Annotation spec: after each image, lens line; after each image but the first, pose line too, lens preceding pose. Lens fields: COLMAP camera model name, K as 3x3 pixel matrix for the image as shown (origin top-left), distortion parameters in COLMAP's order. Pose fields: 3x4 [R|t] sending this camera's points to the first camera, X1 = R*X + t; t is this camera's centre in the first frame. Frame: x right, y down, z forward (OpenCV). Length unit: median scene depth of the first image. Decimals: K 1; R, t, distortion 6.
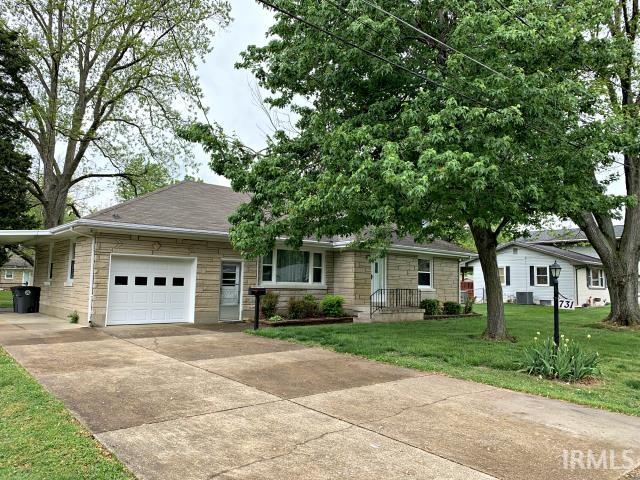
lens RADIAL K [[487.0, 0, 319.5], [0, 487.0, 237.7], [0, 0, 1]] dist [0.031298, -0.038646]
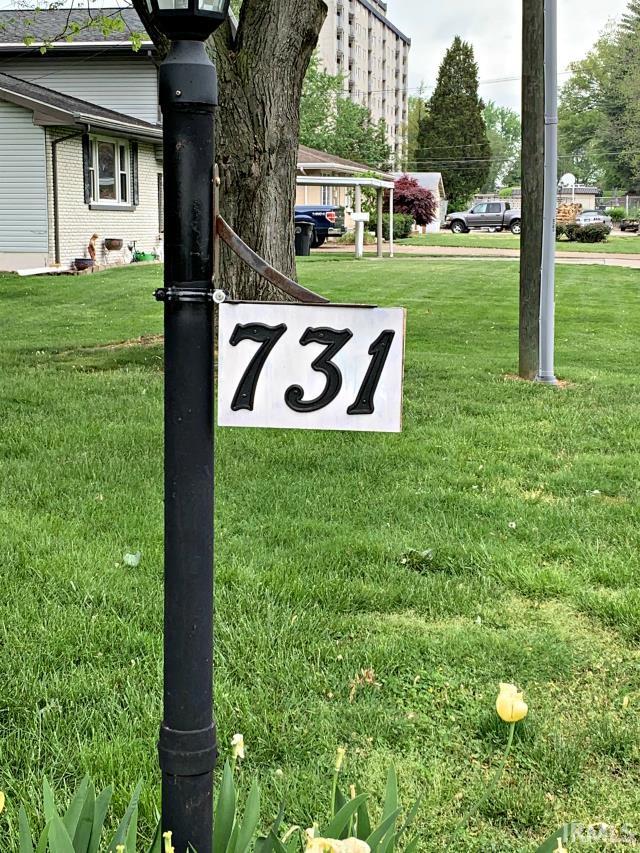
lens RADIAL K [[1447.0, 0, 320.7], [0, 1447.0, 426.5], [0, 0, 1]] dist [0.079926, 0.000000]
pose [[0.777981, -0.112395, 0.618152, 0.237675], [-0.041630, 0.972485, 0.229215, 0.060343], [-0.626907, -0.204059, 0.751896, 0.542003]]
